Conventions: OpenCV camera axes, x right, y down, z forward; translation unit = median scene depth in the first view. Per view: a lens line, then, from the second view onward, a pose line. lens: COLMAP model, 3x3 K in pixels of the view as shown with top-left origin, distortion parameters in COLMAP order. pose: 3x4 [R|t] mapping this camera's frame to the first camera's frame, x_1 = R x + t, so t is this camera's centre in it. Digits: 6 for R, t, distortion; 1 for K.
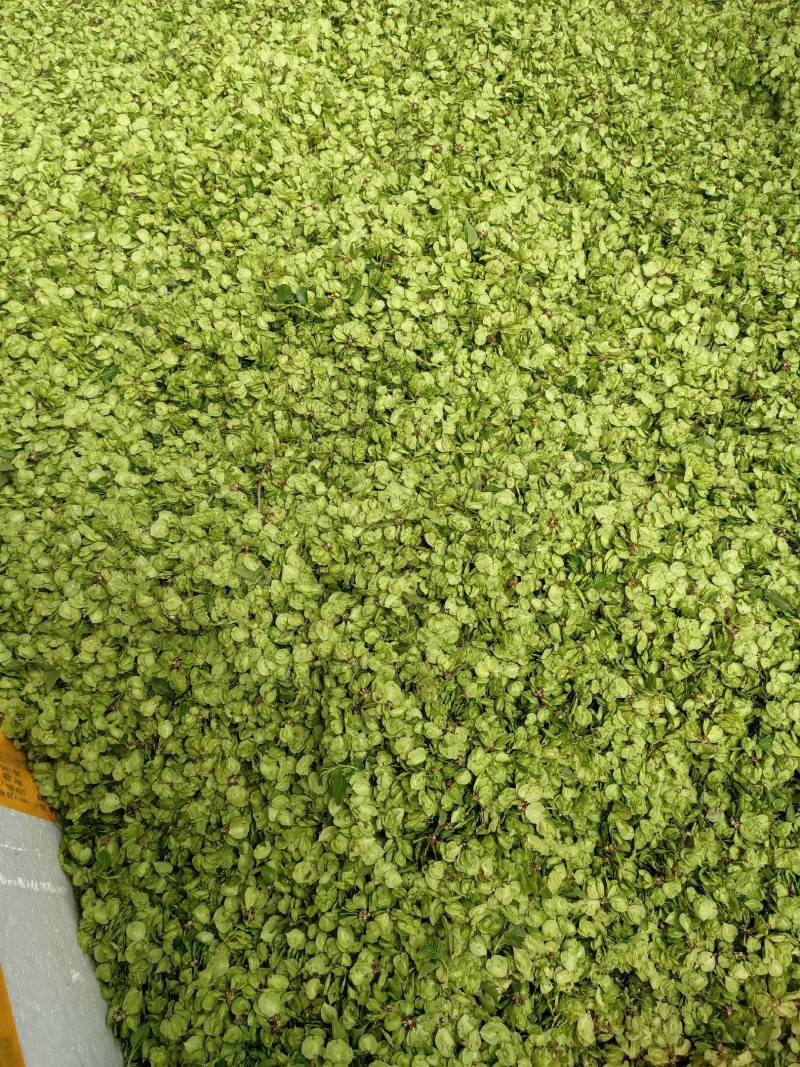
lens RADIAL K [[827.9, 0, 407.5], [0, 827.9, 530.9], [0, 0, 1]] dist [0.042952, -0.051855]
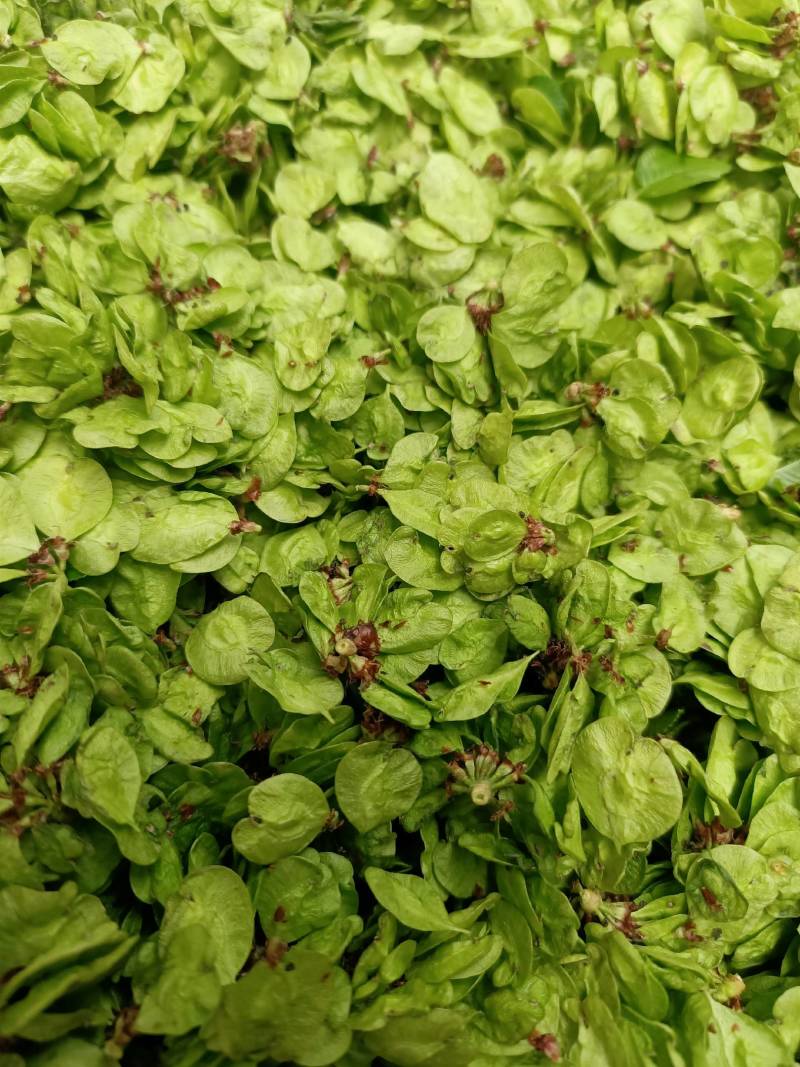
lens RADIAL K [[827.9, 0, 407.5], [0, 827.9, 530.9], [0, 0, 1]] dist [0.042952, -0.051855]
pose [[0.995293, -0.059771, -0.076287, 0.172415], [0.054188, 0.995839, -0.073272, 0.171123], [0.080349, 0.068793, 0.994390, 0.774343]]
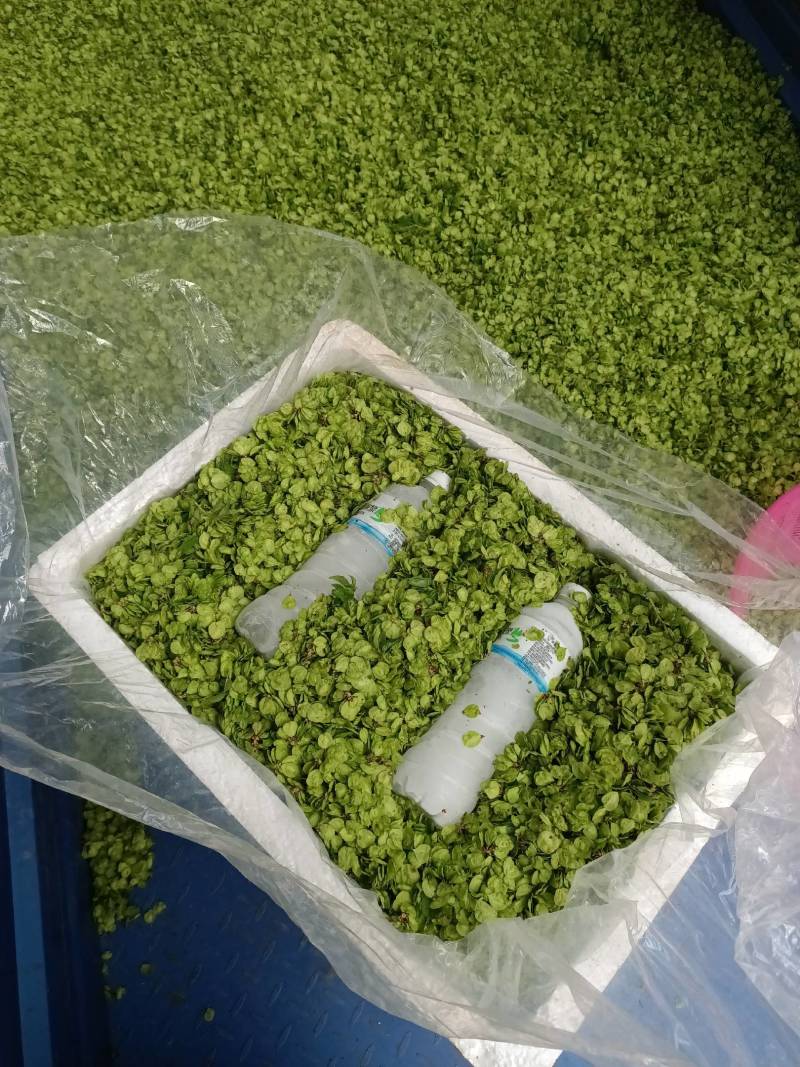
lens RADIAL K [[827.9, 0, 407.5], [0, 827.9, 530.9], [0, 0, 1]] dist [0.042952, -0.051855]
pose [[0.936403, -0.300472, 0.181293, -0.746243], [0.294638, 0.953789, 0.058947, 0.256784], [-0.190627, -0.001783, 0.981661, -0.783714]]
